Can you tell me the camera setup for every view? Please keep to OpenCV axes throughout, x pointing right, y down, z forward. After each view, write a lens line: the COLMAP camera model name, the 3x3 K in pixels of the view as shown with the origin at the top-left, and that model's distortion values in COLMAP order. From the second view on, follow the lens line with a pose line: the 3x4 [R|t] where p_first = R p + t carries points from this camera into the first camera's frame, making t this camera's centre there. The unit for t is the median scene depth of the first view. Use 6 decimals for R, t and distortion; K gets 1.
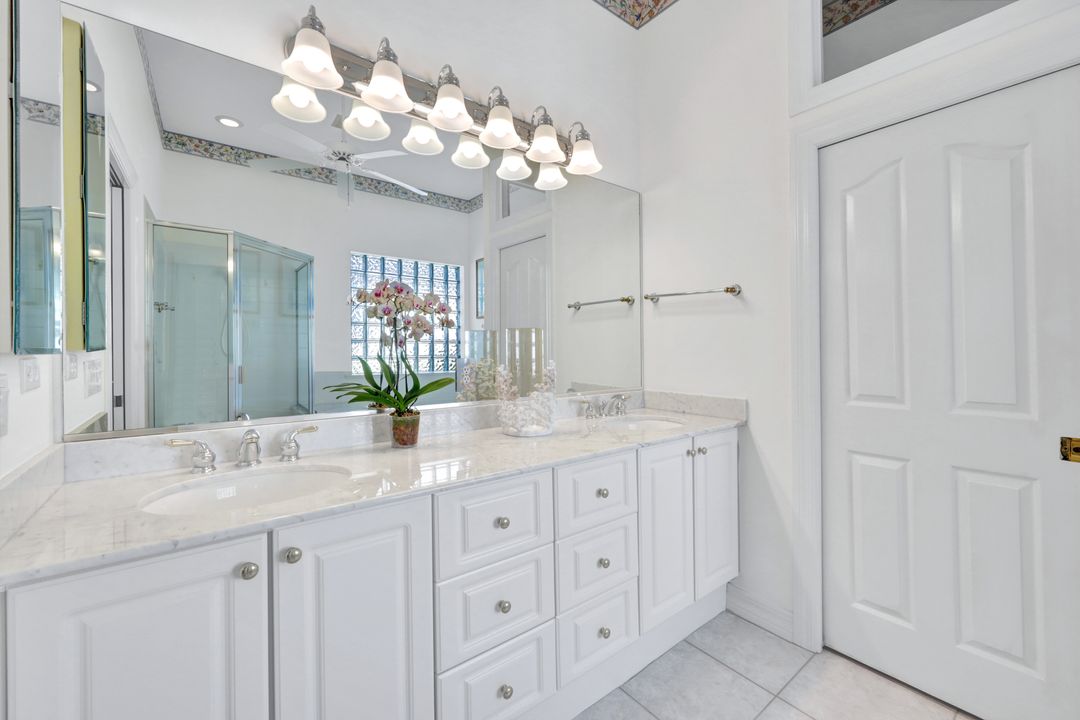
lens RADIAL K [[431.1, 0, 549.0], [0, 431.1, 348.3], [0, 0, 1]] dist [0.000606, -0.000151]
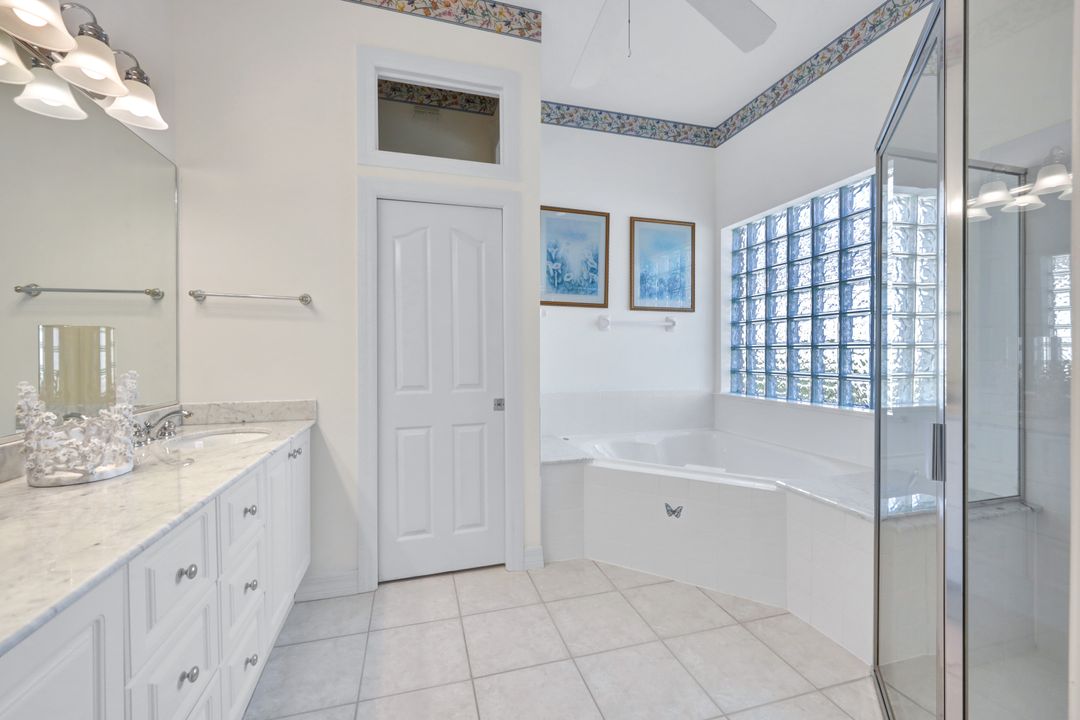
lens RADIAL K [[431.1, 0, 535.3], [0, 431.1, 356.3], [0, 0, 1]] dist [0.000606, -0.000151]
pose [[0.392503, -0.010319, 0.919693, -0.376850], [0.004184, 0.999947, 0.009434, -0.001099], [-0.919741, 0.000145, 0.392525, 0.058535]]
